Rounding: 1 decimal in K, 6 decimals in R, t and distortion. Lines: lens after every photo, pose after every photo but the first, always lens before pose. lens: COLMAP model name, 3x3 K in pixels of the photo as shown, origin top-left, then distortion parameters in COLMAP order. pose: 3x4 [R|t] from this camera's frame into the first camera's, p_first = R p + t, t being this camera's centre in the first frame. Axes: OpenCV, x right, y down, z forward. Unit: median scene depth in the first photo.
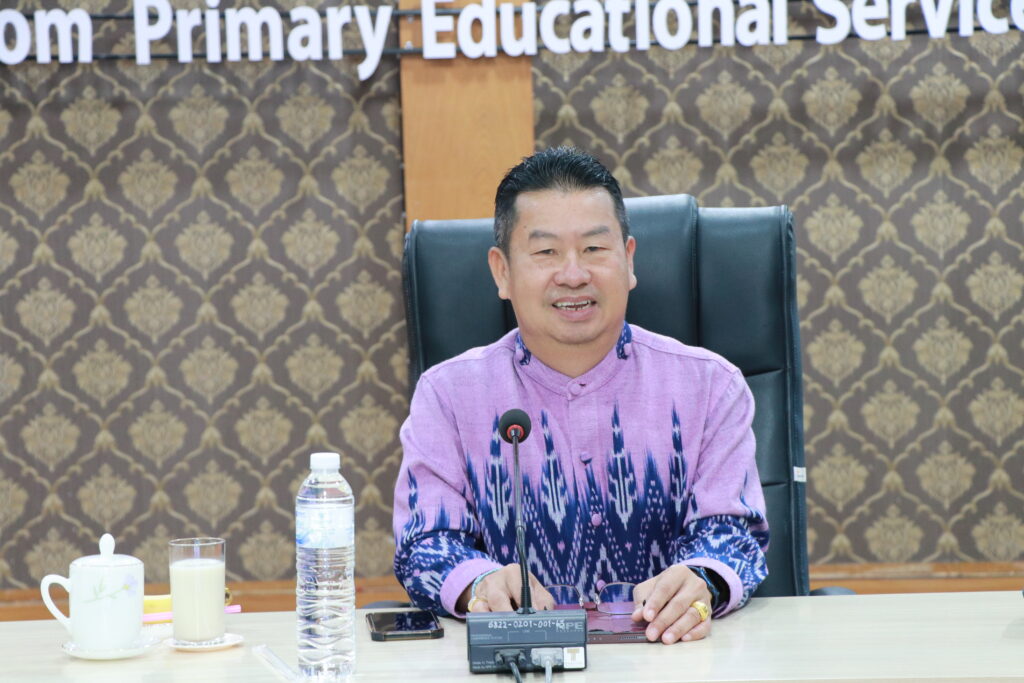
lens RADIAL K [[3183.8, 0, 511.4], [0, 3183.8, 342.6], [0, 0, 1]] dist [0.697658, 0.000000]
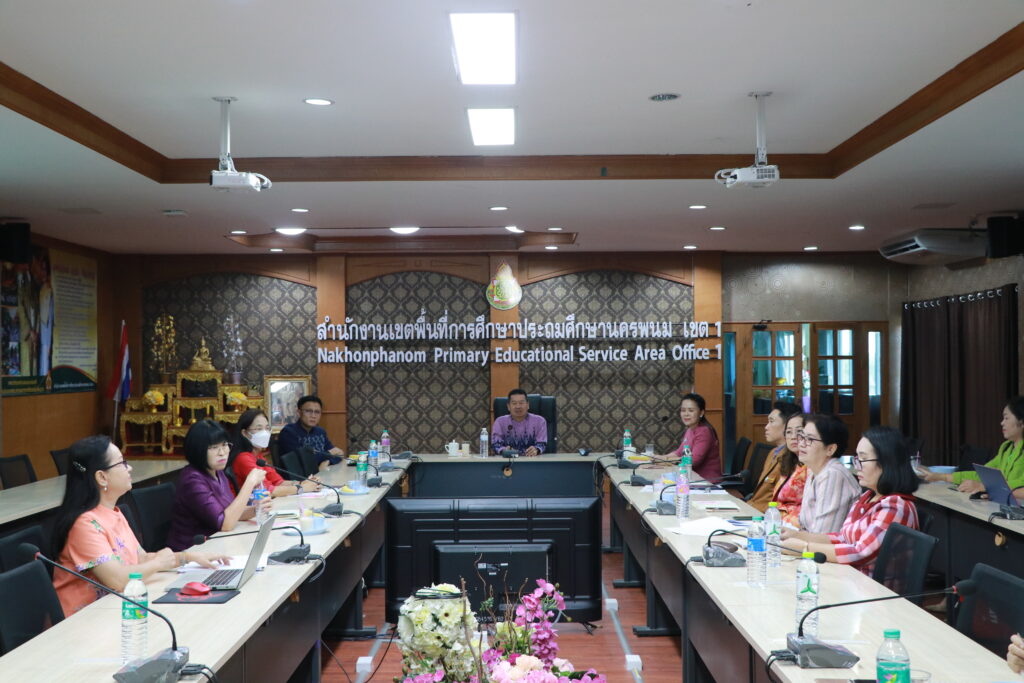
lens RADIAL K [[1286.7, 0, 512.0], [0, 1286.7, 343.5], [0, 0, 1]] dist [-0.005405, 0.000000]
pose [[0.999694, 0.022934, -0.009227, 0.012824], [-0.023591, 0.996617, -0.078732, 0.030612], [0.007390, 0.078926, 0.996853, -0.854146]]
